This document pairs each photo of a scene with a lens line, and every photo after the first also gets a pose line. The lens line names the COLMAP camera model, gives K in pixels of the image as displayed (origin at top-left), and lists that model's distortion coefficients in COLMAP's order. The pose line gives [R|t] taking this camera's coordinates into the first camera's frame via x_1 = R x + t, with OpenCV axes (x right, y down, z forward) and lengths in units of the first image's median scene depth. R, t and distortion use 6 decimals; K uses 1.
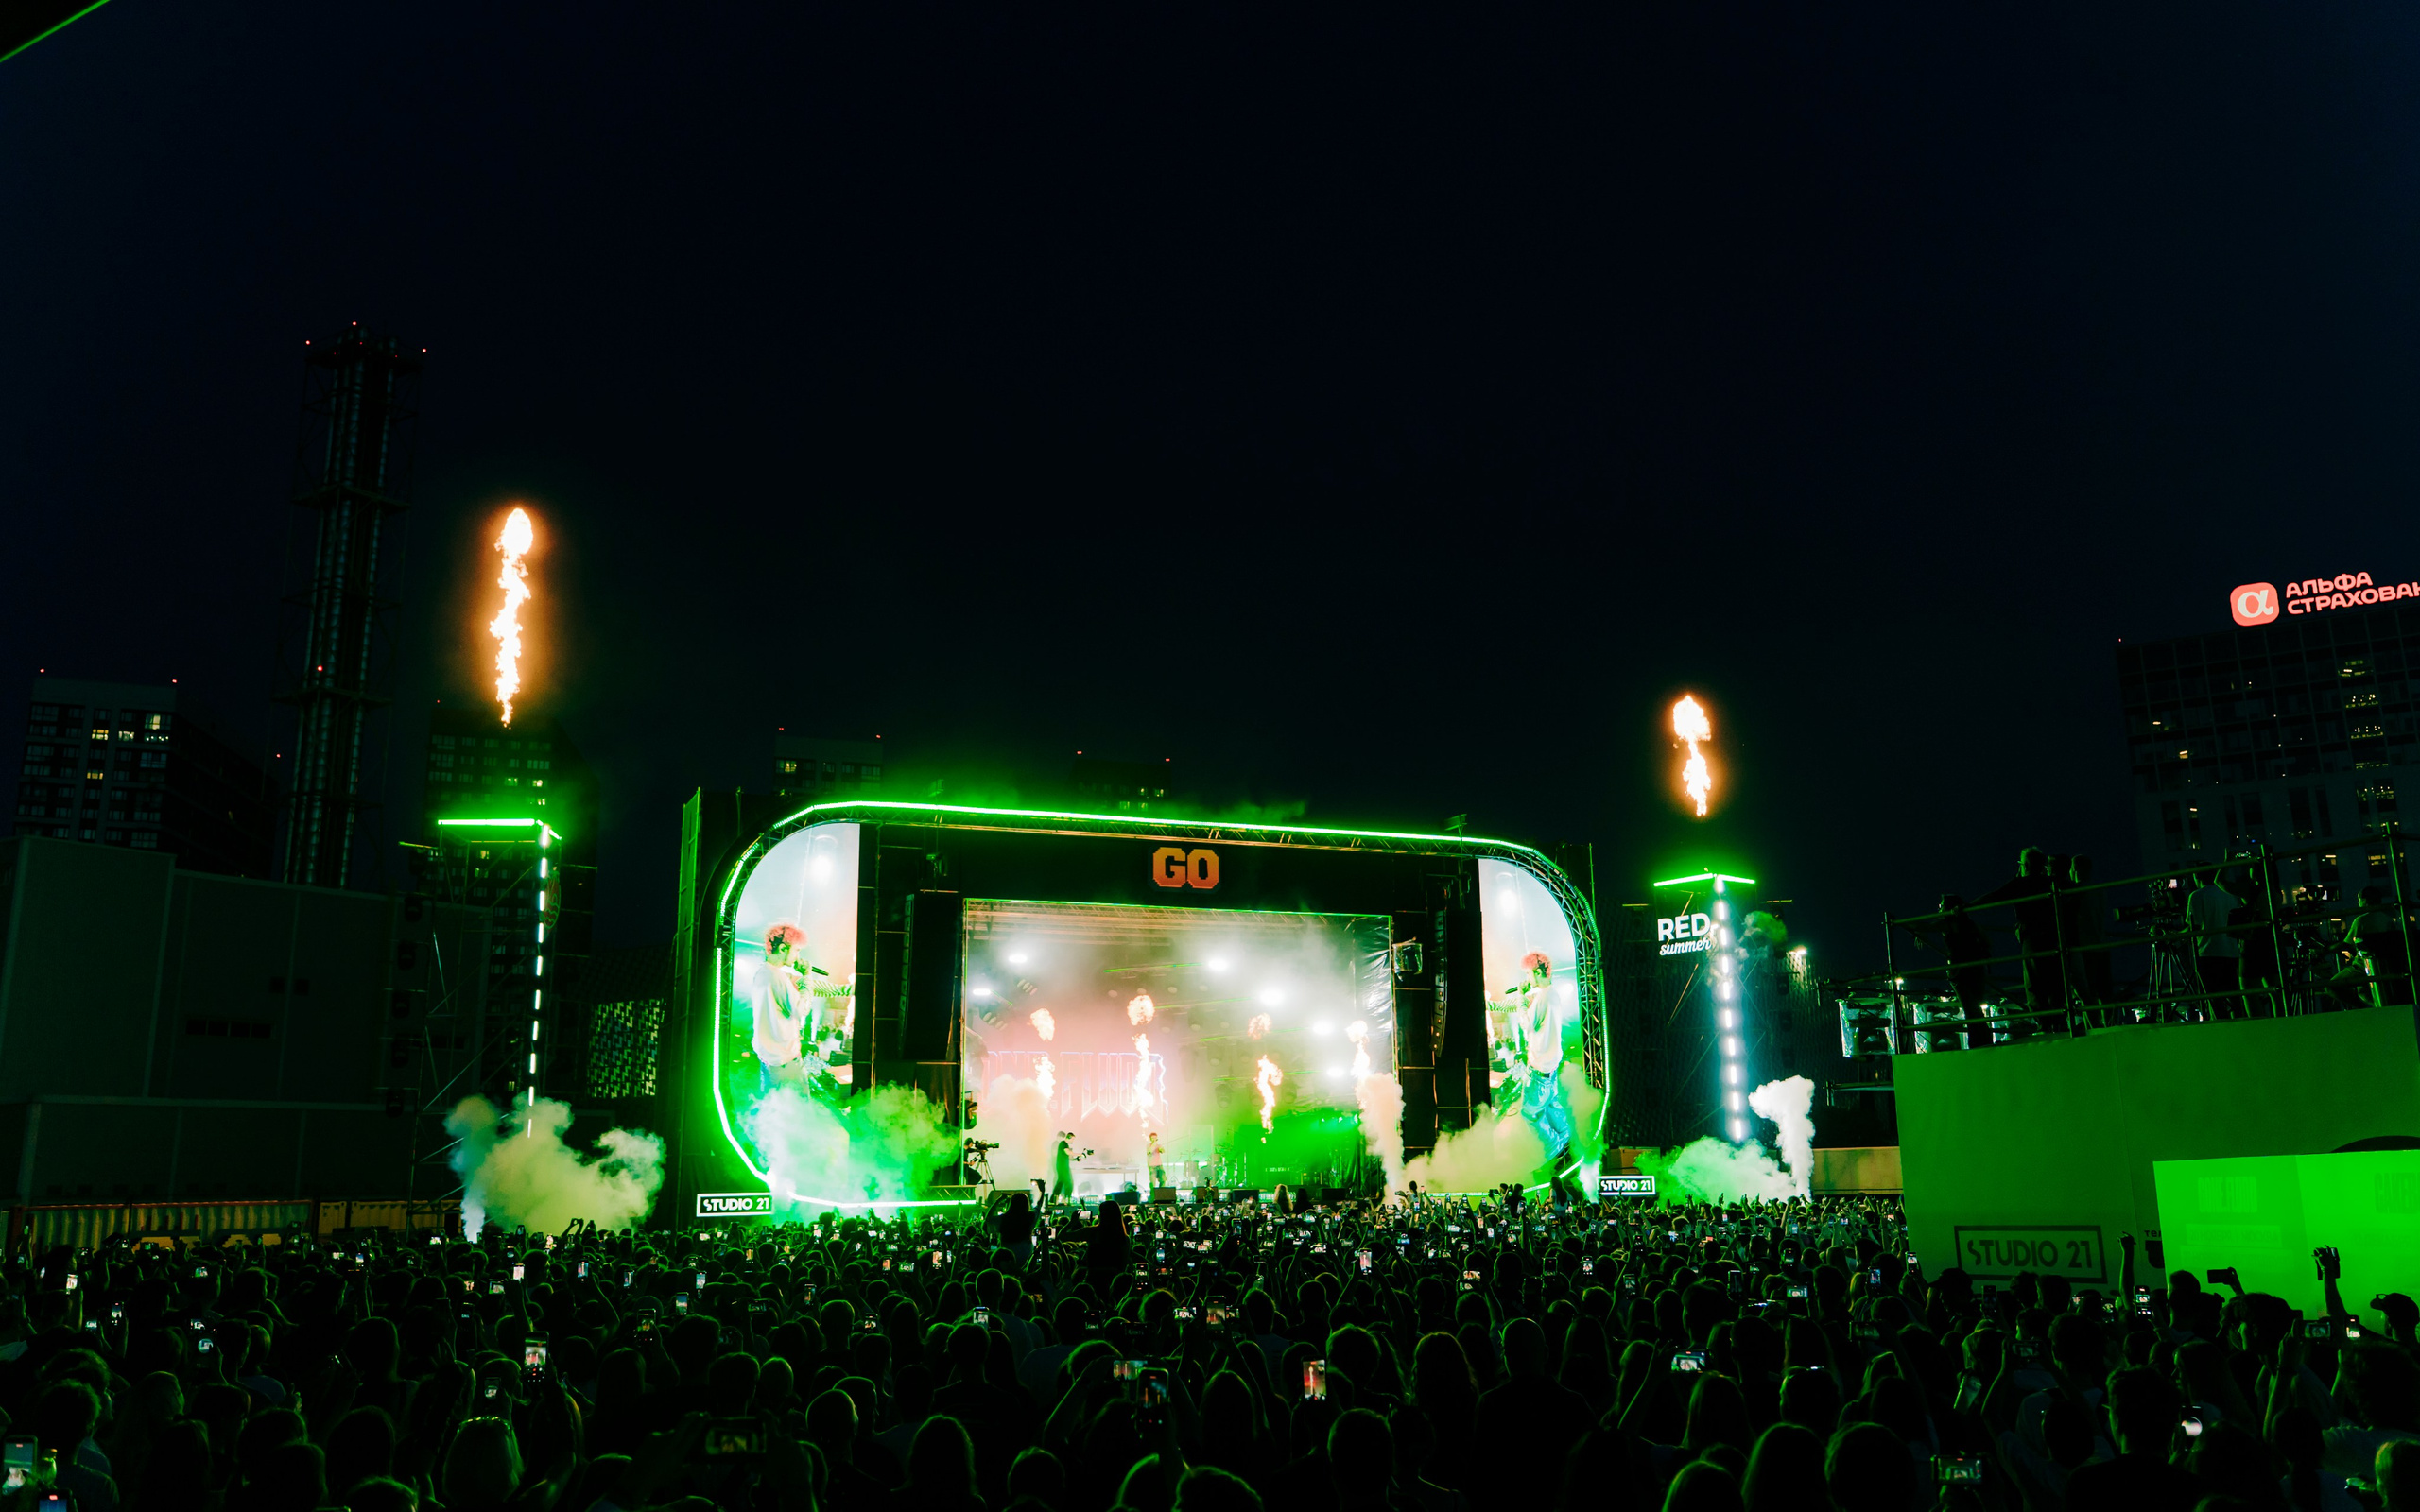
lens RADIAL K [[1940.6, 0, 1218.1], [0, 1940.6, 684.8], [0, 0, 1]] dist [-0.003094, 0.005914]
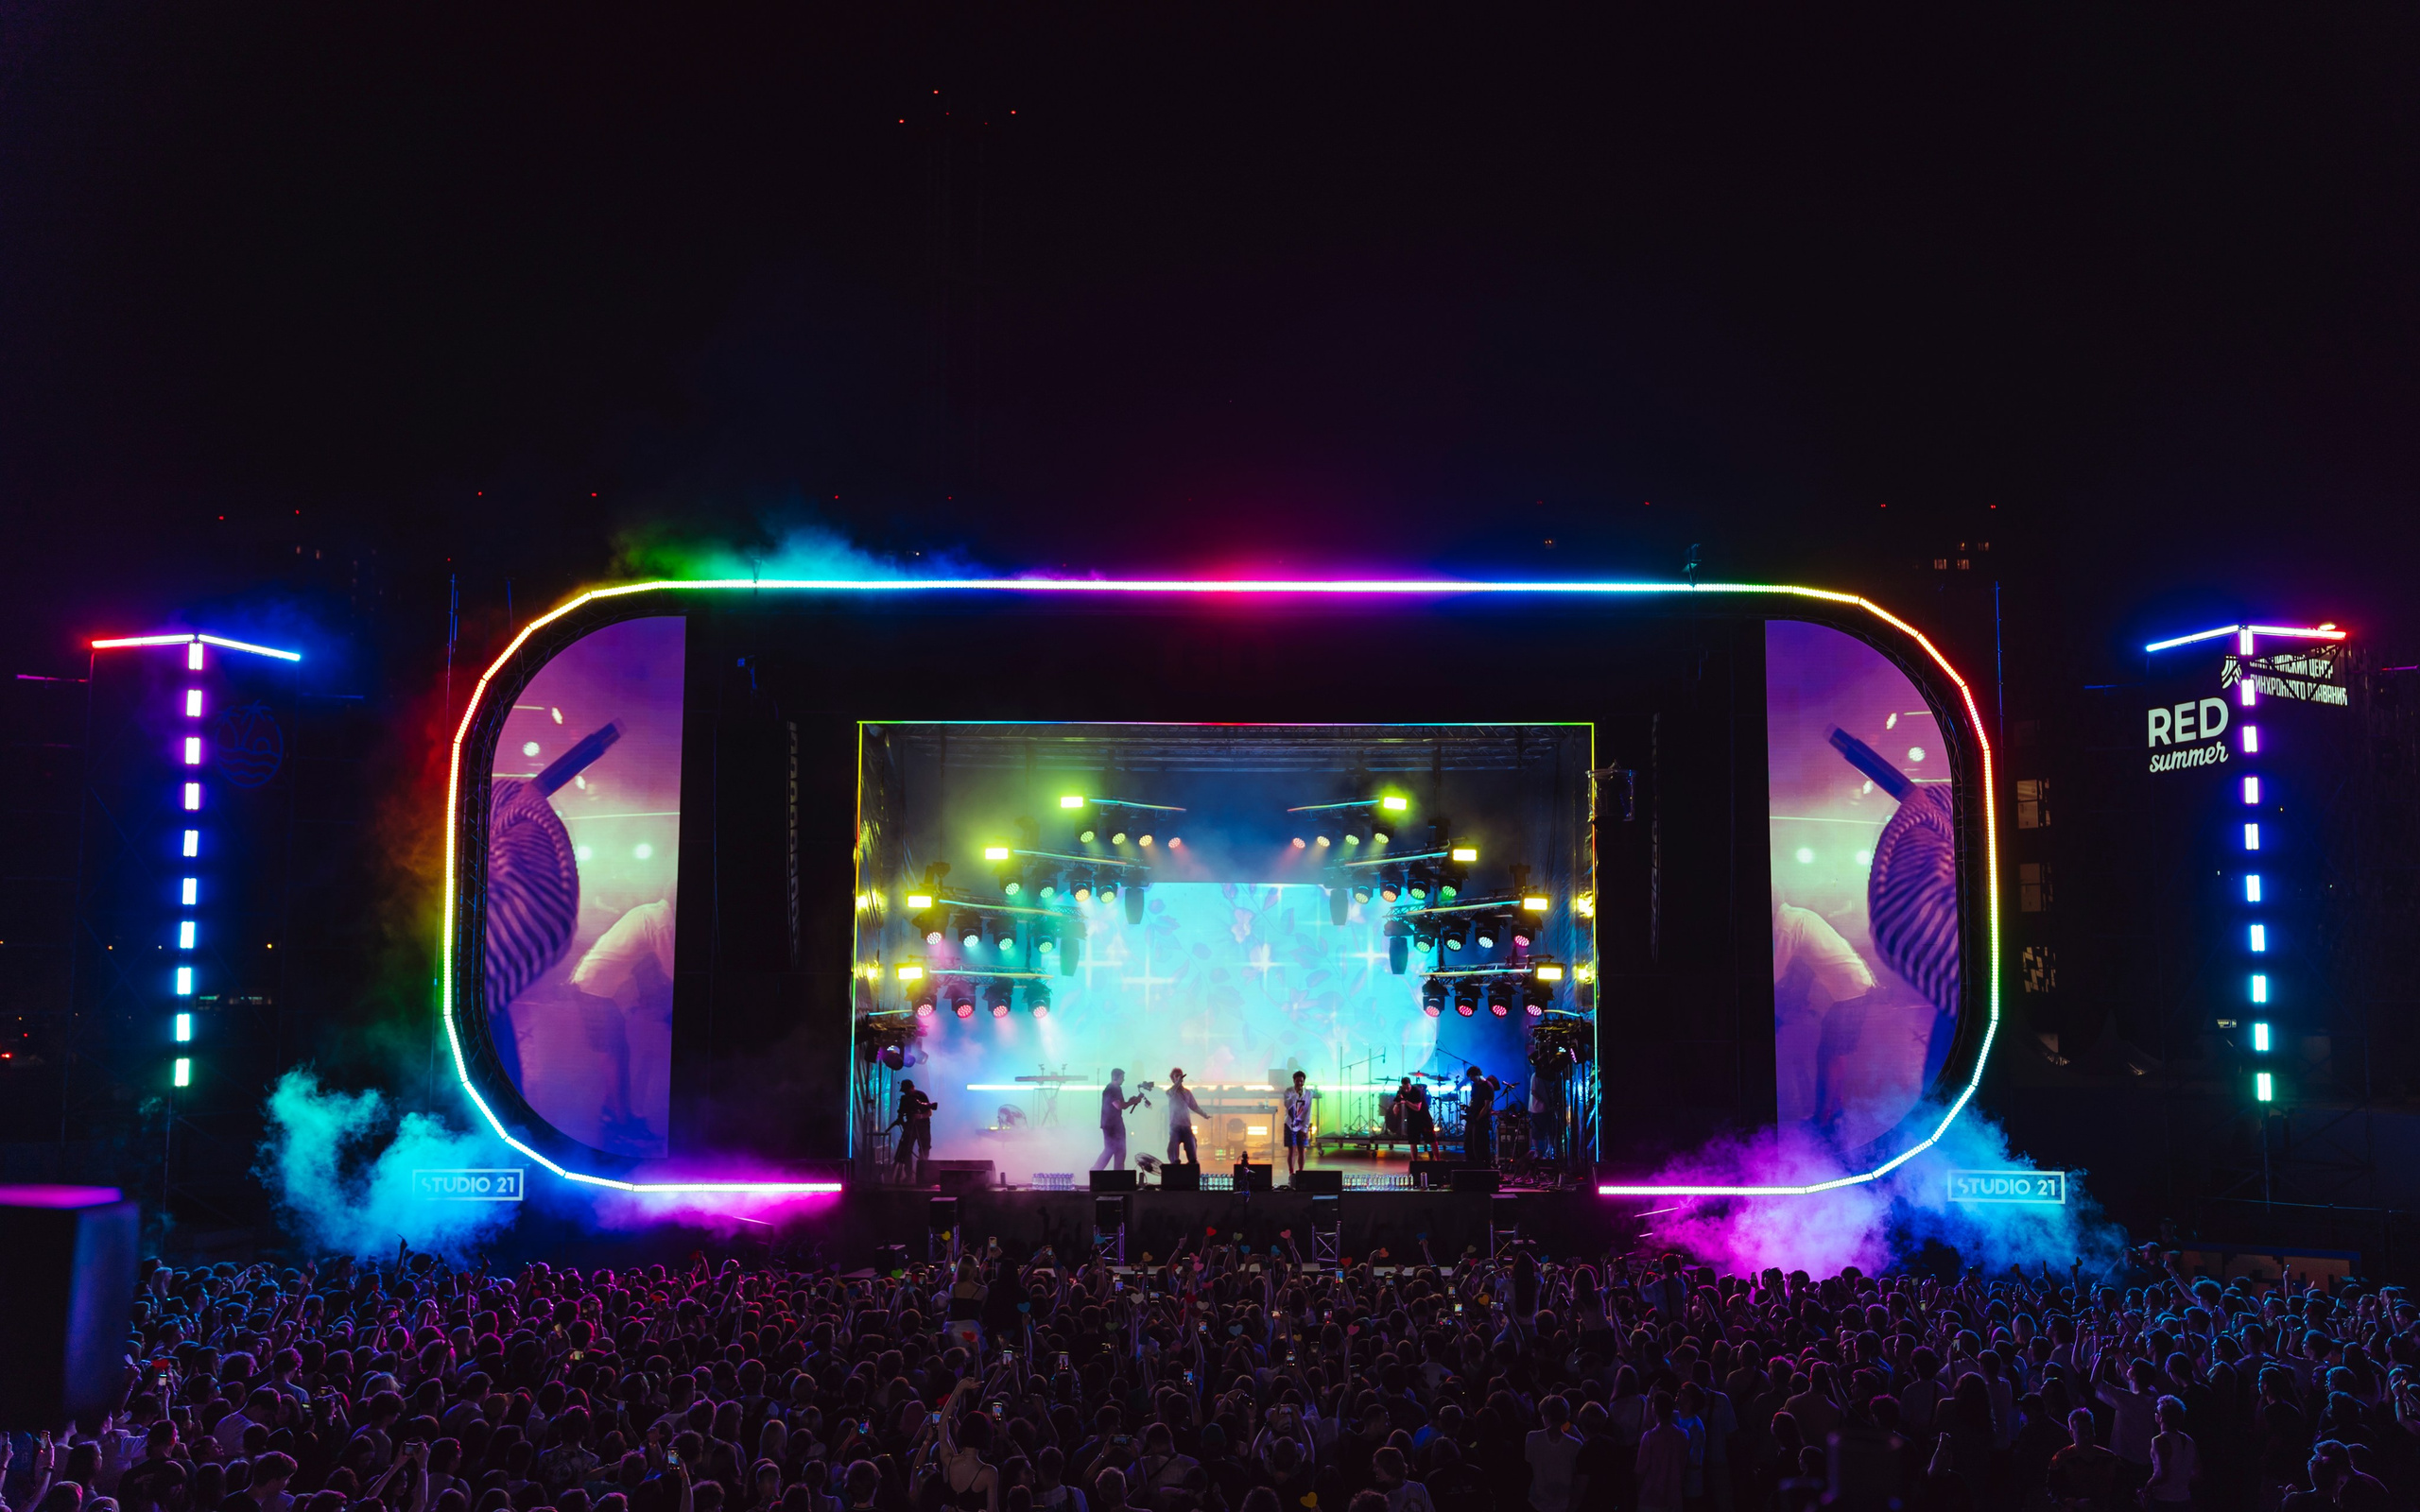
lens RADIAL K [[2017.4, 0, 1307.8], [0, 2017.4, 754.3], [0, 0, 1]] dist [-0.001334, 0.006442]
pose [[0.923888, -0.025679, -0.381801, 0.227123], [0.079204, 0.988972, 0.125146, 0.041136], [0.374377, -0.145861, 0.915733, 0.371687]]
